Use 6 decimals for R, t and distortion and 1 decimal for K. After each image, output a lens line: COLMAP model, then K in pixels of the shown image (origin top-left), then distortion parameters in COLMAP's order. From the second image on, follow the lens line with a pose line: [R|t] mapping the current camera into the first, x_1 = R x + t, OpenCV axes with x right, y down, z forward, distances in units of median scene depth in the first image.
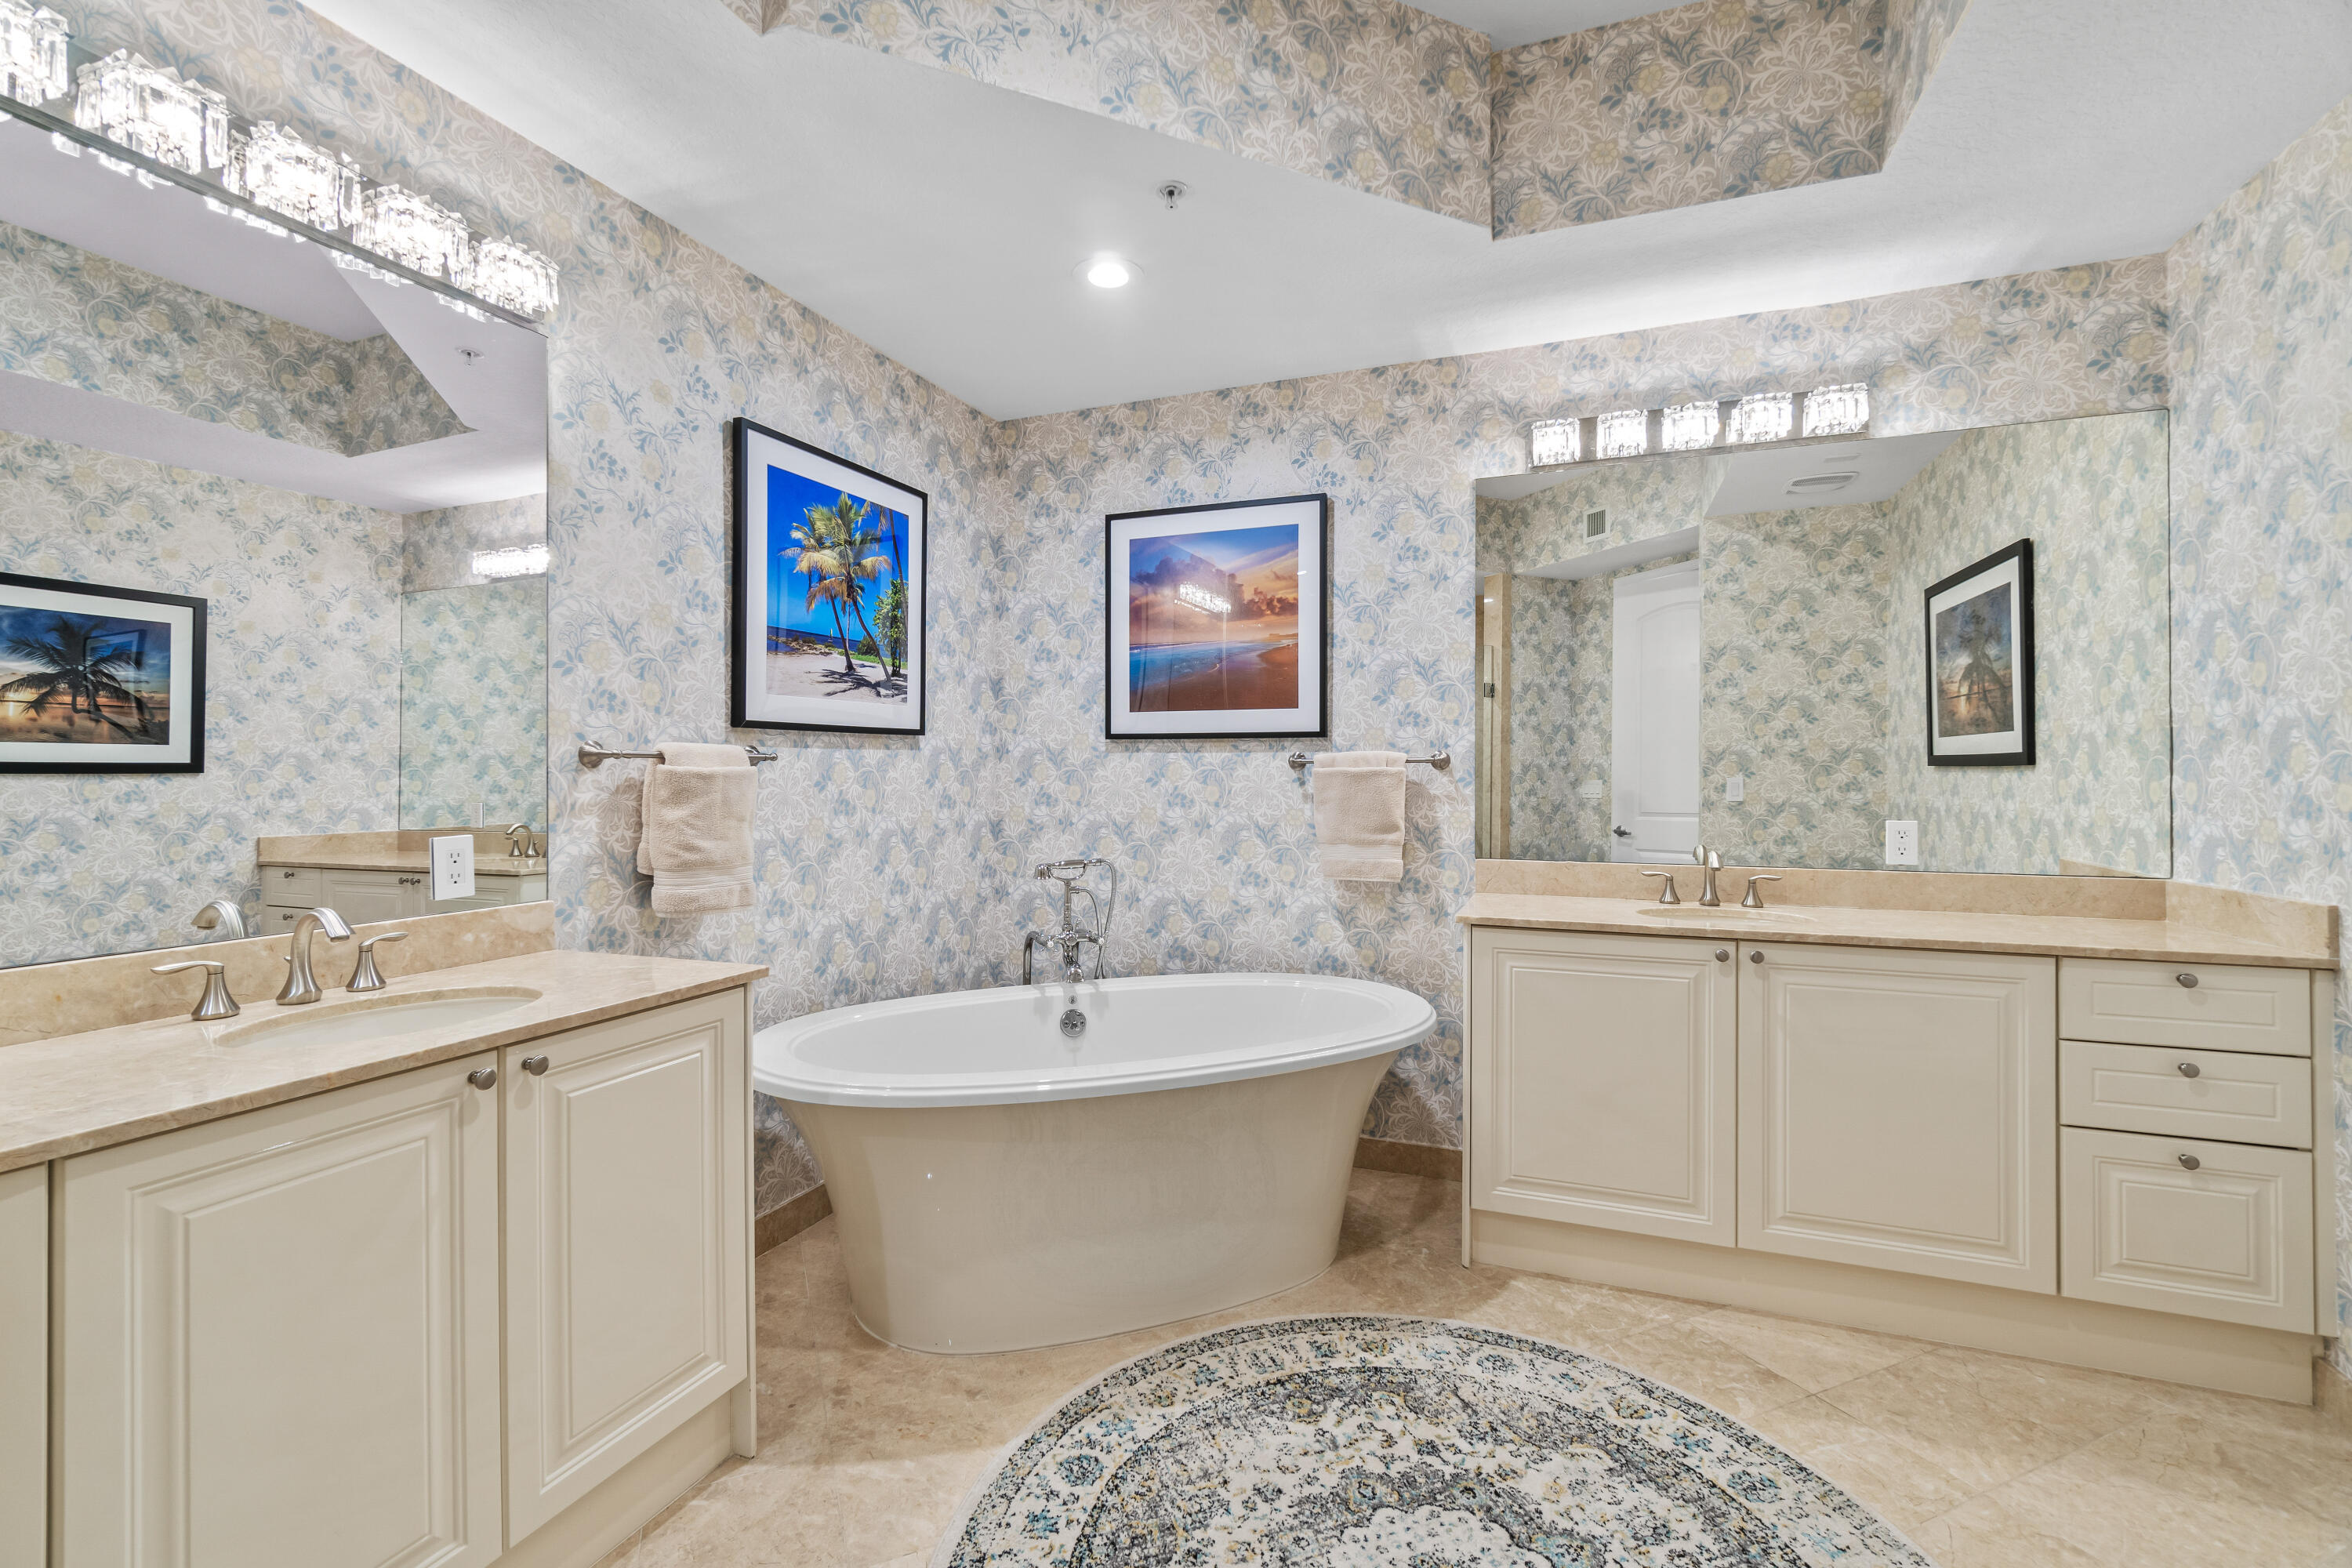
lens RADIAL K [[1016.7, 0, 1172.2], [0, 1016.7, 772.5], [0, 0, 1]] dist [-0.001269, 0.001493]
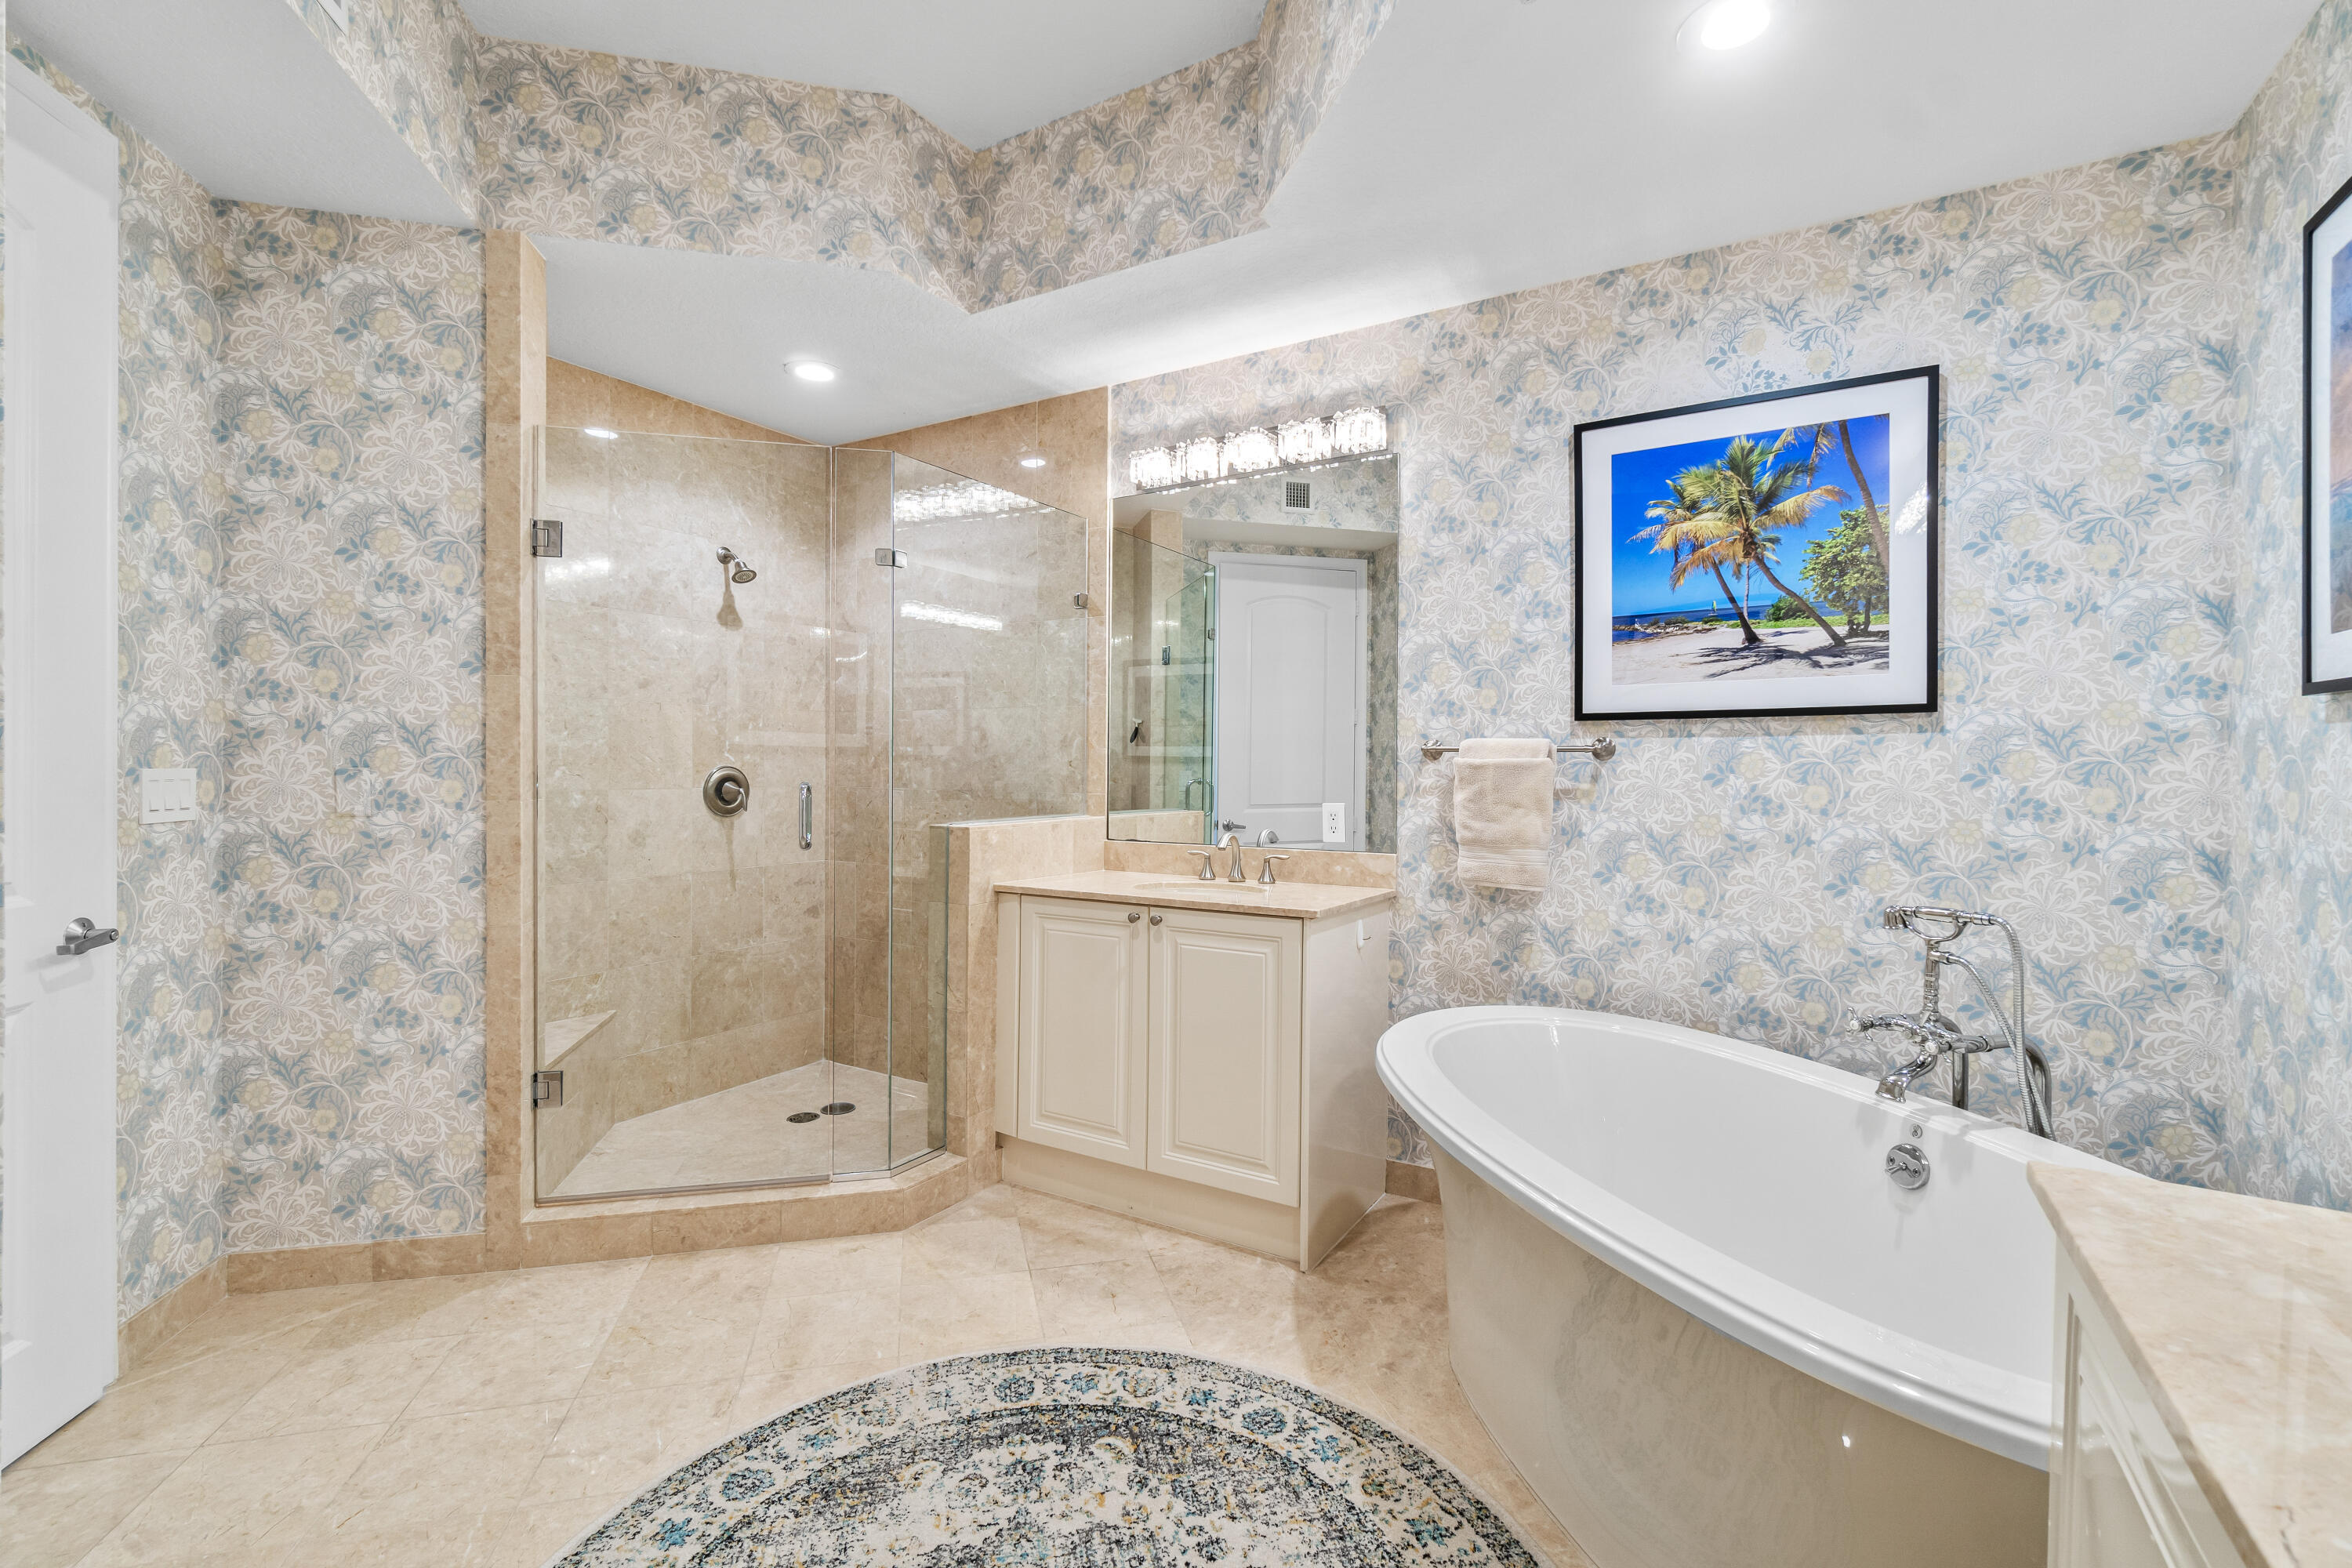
lens RADIAL K [[1016.7, 0, 1172.0], [0, 1016.7, 772.4], [0, 0, 1]] dist [-0.001269, 0.001493]
pose [[-0.160511, 0.012569, -0.986954, 0.642082], [-0.000403, 0.999918, 0.012800, -0.004108], [0.987034, 0.002452, -0.160493, 0.713372]]
